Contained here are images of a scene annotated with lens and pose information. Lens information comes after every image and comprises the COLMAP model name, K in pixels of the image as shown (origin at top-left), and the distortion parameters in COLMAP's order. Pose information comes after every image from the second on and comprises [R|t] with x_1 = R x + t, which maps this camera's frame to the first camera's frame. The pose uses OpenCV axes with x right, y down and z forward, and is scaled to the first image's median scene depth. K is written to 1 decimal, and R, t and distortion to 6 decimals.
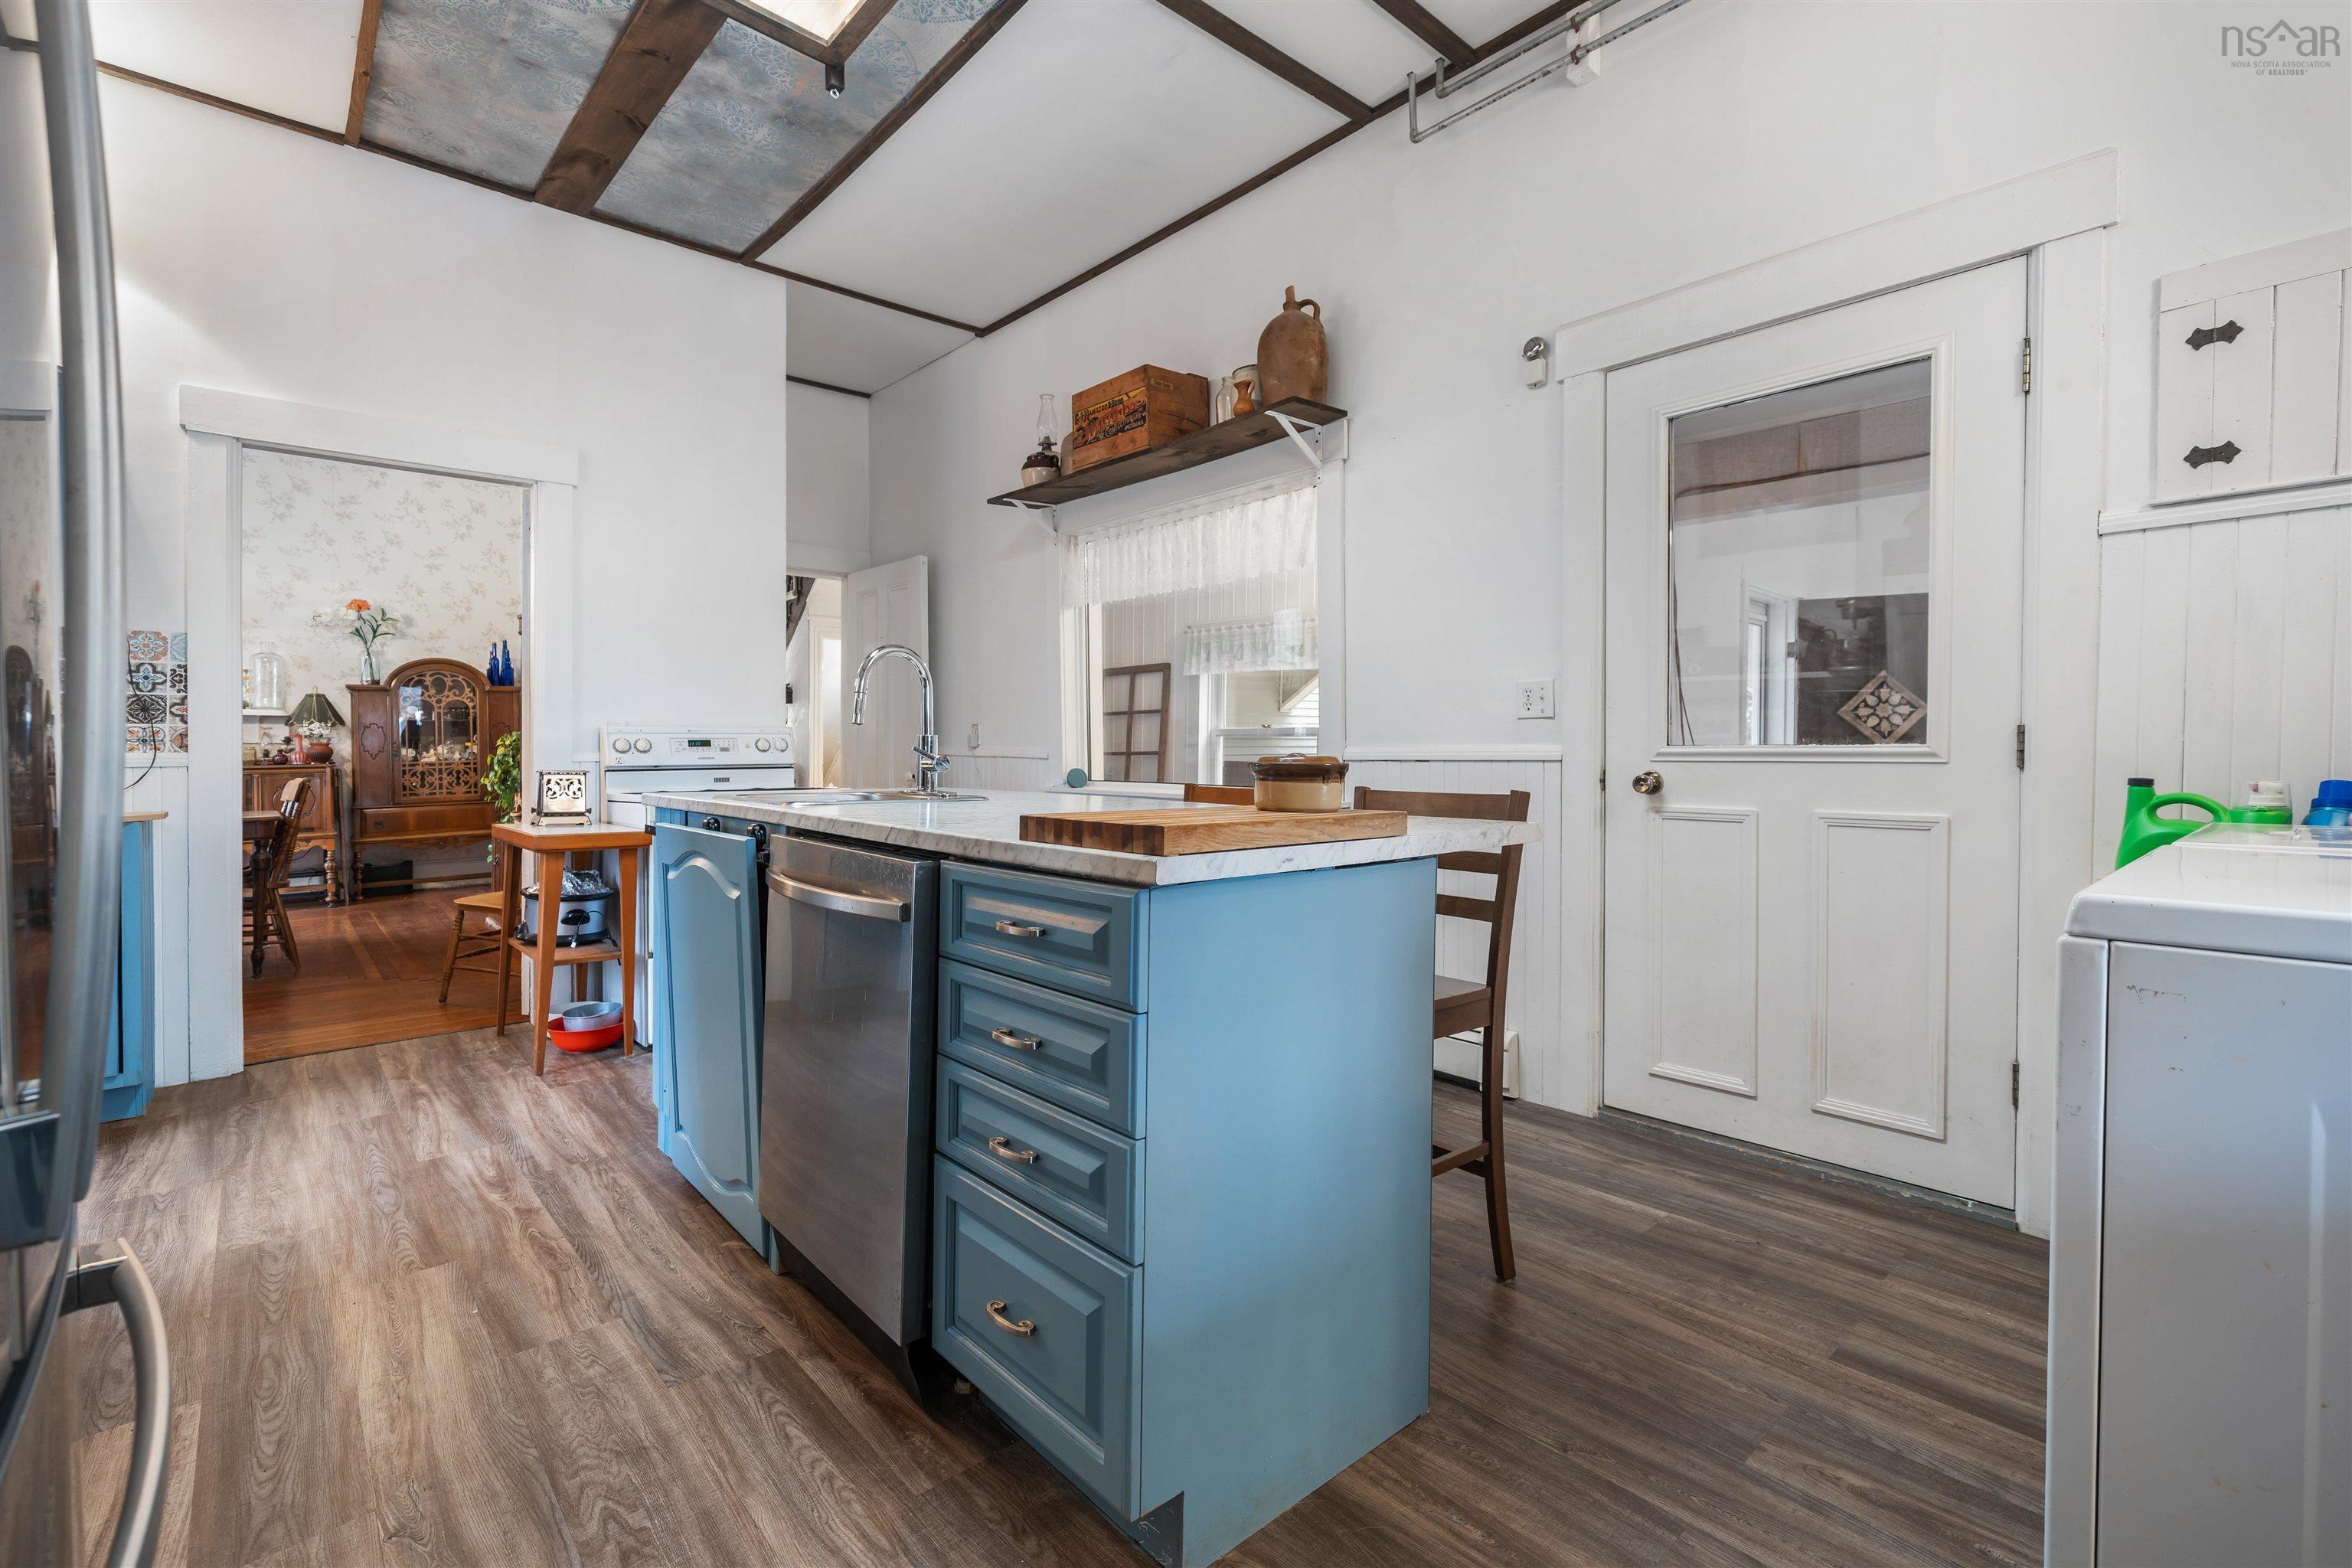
lens RADIAL K [[1015.4, 0, 1149.2], [0, 1015.4, 754.6], [0, 0, 1]] dist [0.000638, -0.000124]
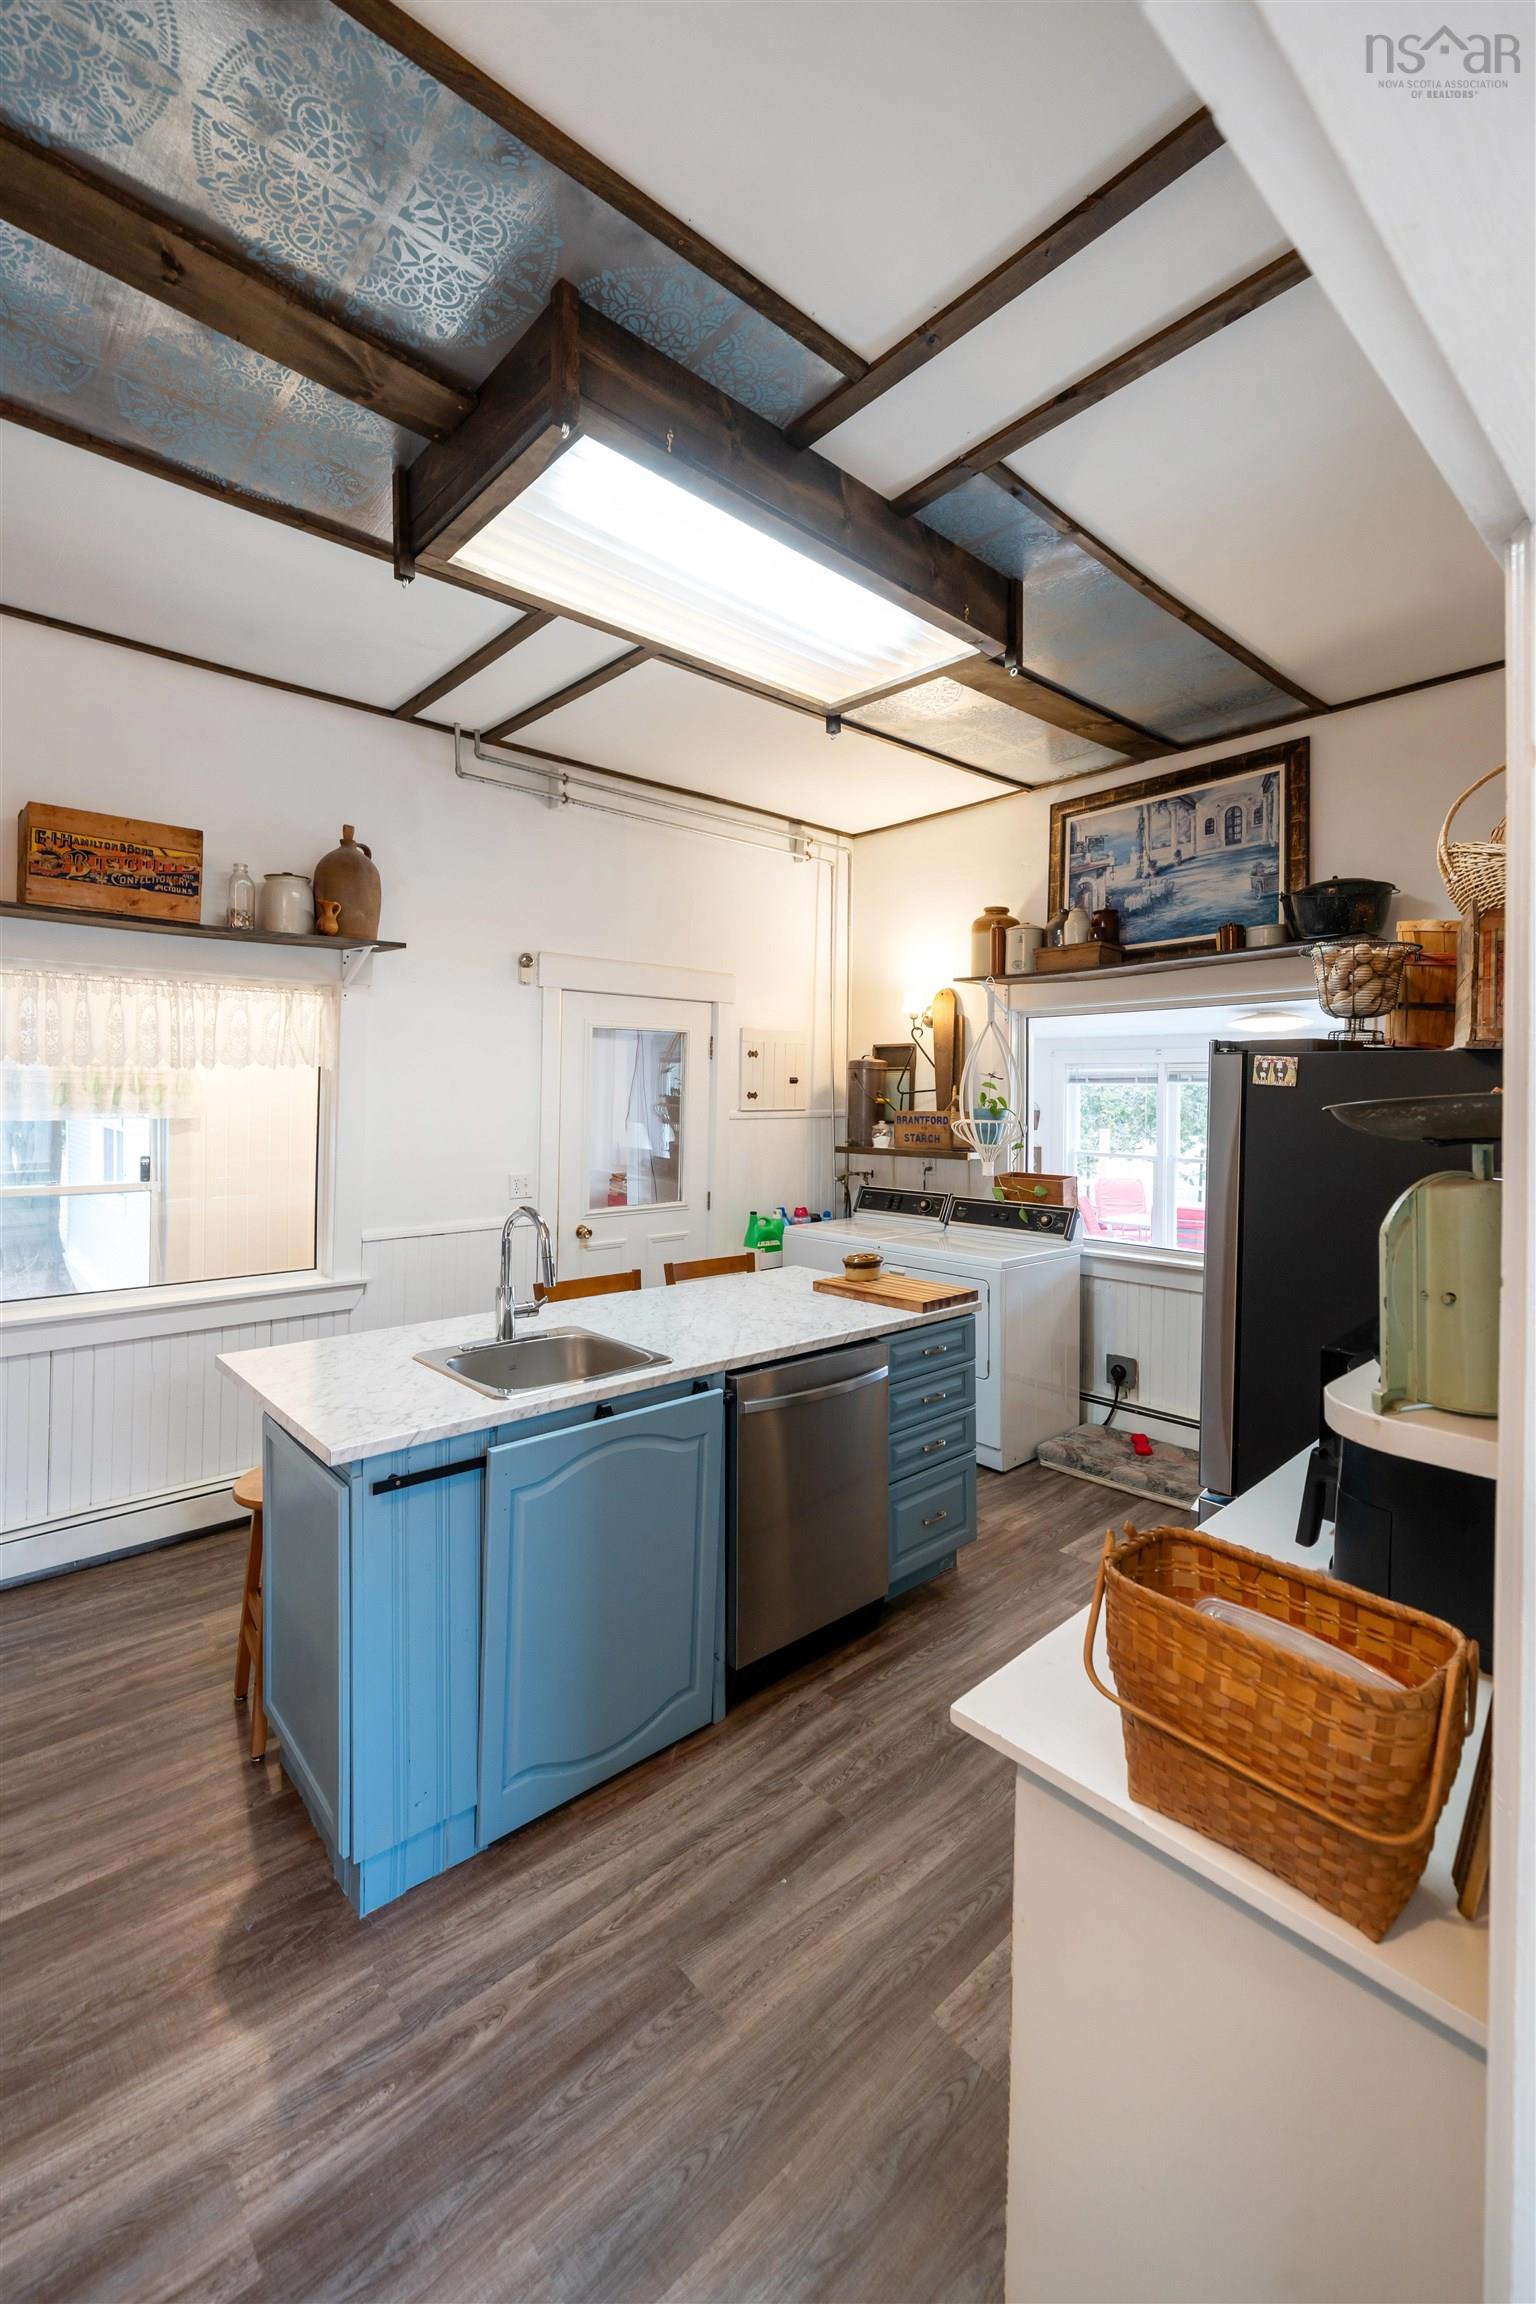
lens RADIAL K [[955.4, 0, 747.1], [0, 955.4, 1109.2], [0, 0, 1]] dist [0.000172, -0.000272]
pose [[0.000195, -0.013478, 0.999909, -1.388477], [0.001050, 0.999909, 0.013478, -0.247506], [-0.999999, 0.001047, 0.000210, 0.856091]]
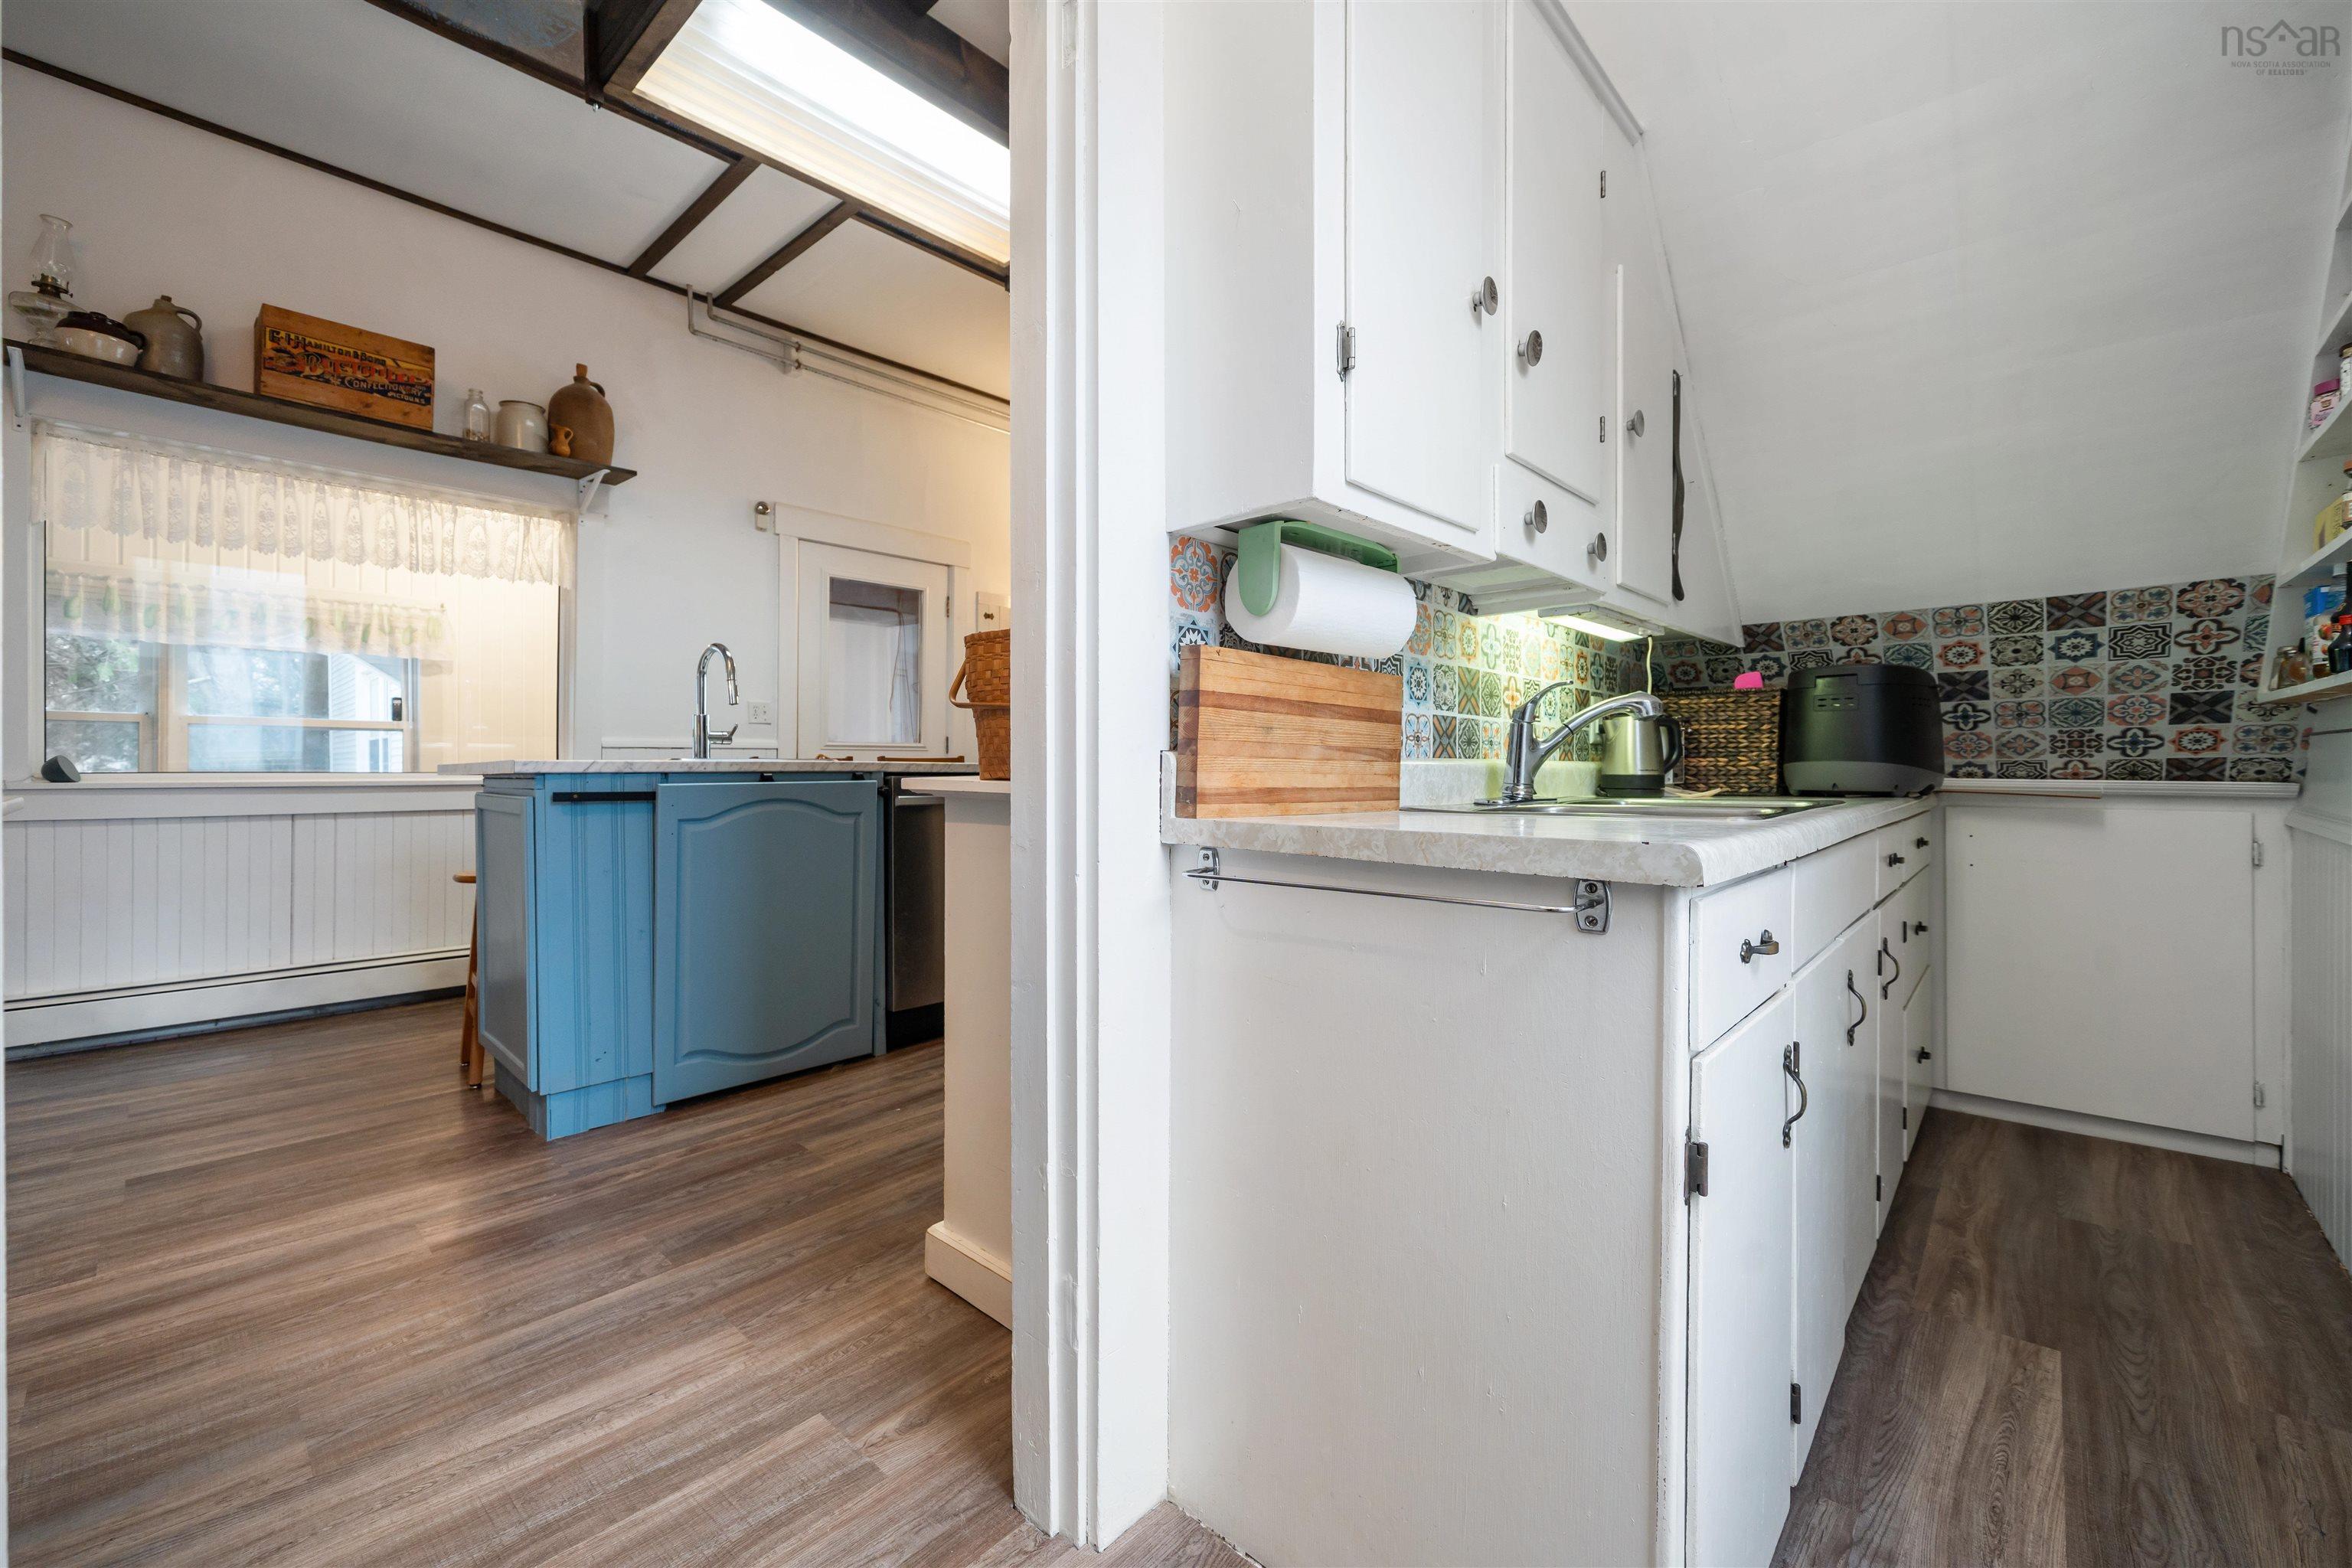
lens RADIAL K [[948.3, 0, 1176.0], [0, 948.3, 784.0], [0, 0, 1]] dist [-0.002266, -0.000330]
pose [[-0.103108, -0.012830, 0.994587, -1.661054], [0.010528, 0.999847, 0.013990, 0.065294], [-0.994614, 0.011913, -0.102957, 0.613702]]
